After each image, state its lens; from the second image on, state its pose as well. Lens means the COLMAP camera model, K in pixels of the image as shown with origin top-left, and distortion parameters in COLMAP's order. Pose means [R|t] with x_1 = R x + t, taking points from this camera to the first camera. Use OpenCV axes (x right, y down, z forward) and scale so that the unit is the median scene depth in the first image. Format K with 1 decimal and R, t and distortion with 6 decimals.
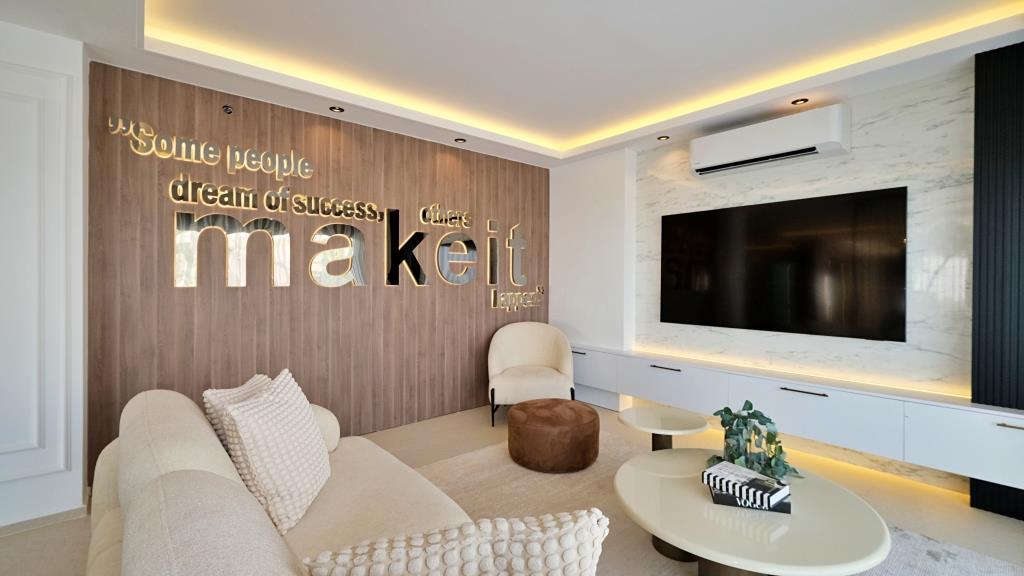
lens RADIAL K [[434.2, 0, 524.8], [0, 434.2, 286.9], [0, 0, 1]] dist [-0.010239, 0.000019]
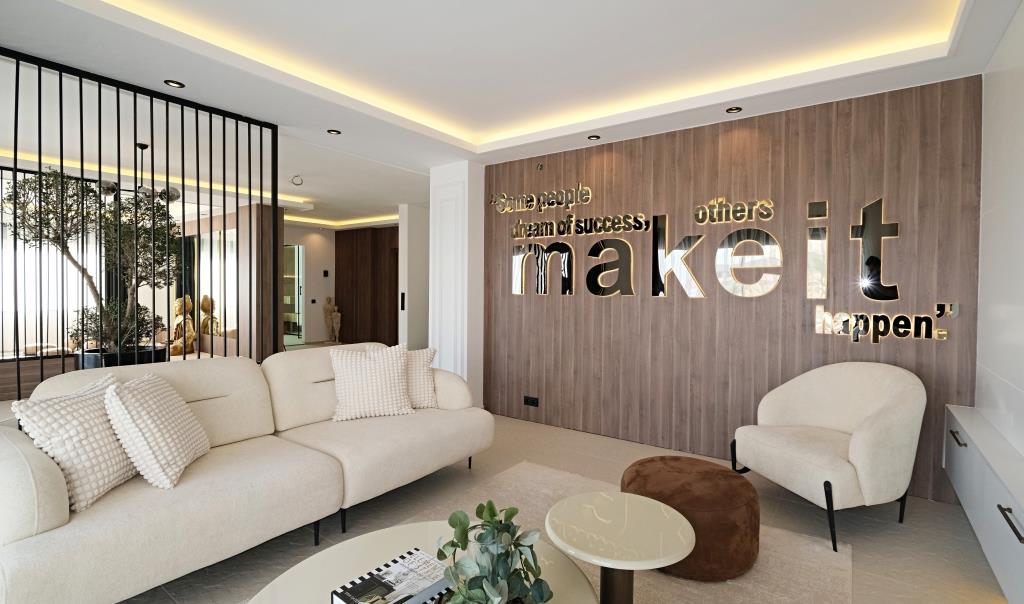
lens RADIAL K [[427.5, 0, 513.9], [0, 427.5, 296.7], [0, 0, 1]] dist [-0.001262, -0.000136]
pose [[0.270451, 0.020118, -0.962524, 0.512471], [-0.021391, 0.999660, 0.014884, -0.009871], [0.962496, 0.016564, 0.270790, 0.448877]]
